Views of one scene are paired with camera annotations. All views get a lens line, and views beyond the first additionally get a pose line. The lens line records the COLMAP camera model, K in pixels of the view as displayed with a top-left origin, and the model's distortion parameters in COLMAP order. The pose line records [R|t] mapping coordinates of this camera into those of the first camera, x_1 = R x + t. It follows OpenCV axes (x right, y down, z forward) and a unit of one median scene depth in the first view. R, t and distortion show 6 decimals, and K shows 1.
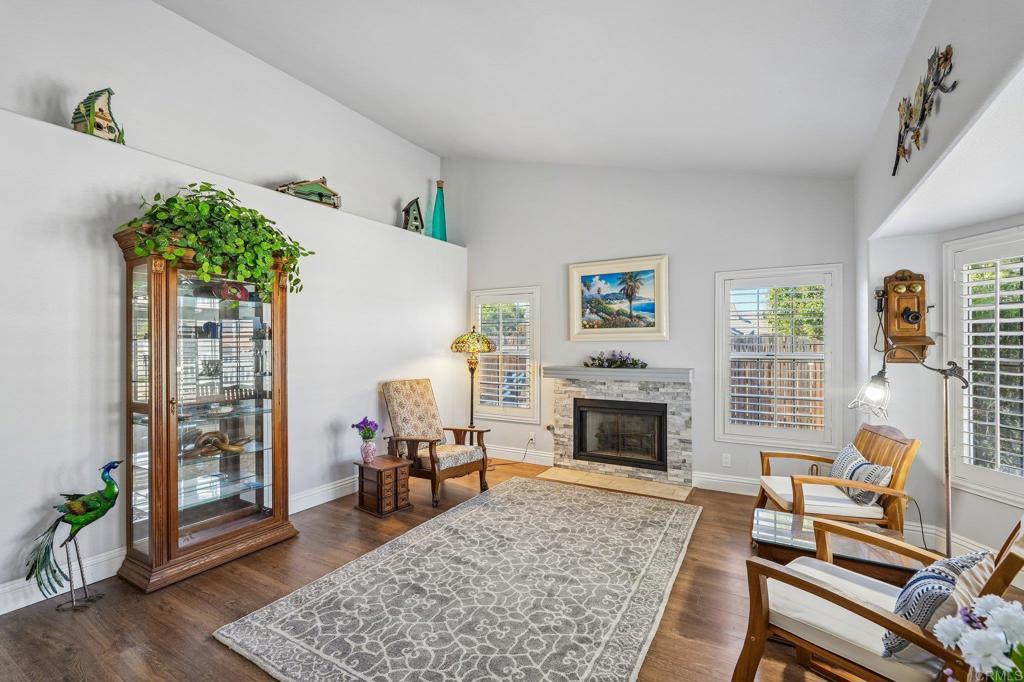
lens RADIAL K [[454.6, 0, 515.0], [0, 454.6, 340.5], [0, 0, 1]] dist [-0.008984, 0.005052]
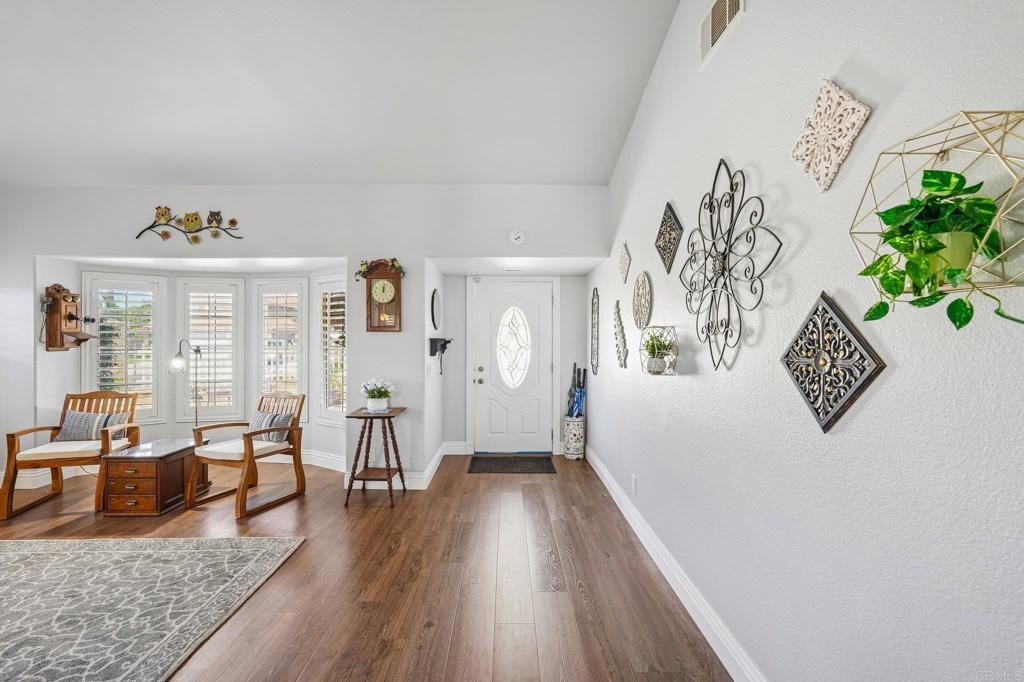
lens RADIAL K [[454.6, 0, 511.9], [0, 454.6, 339.7], [0, 0, 1]] dist [-0.008984, 0.005052]
pose [[-0.519227, 0.001228, 0.854636, -1.473783], [-0.000487, 0.999998, -0.001732, 0.020887], [-0.854636, -0.001316, -0.519225, 0.742666]]
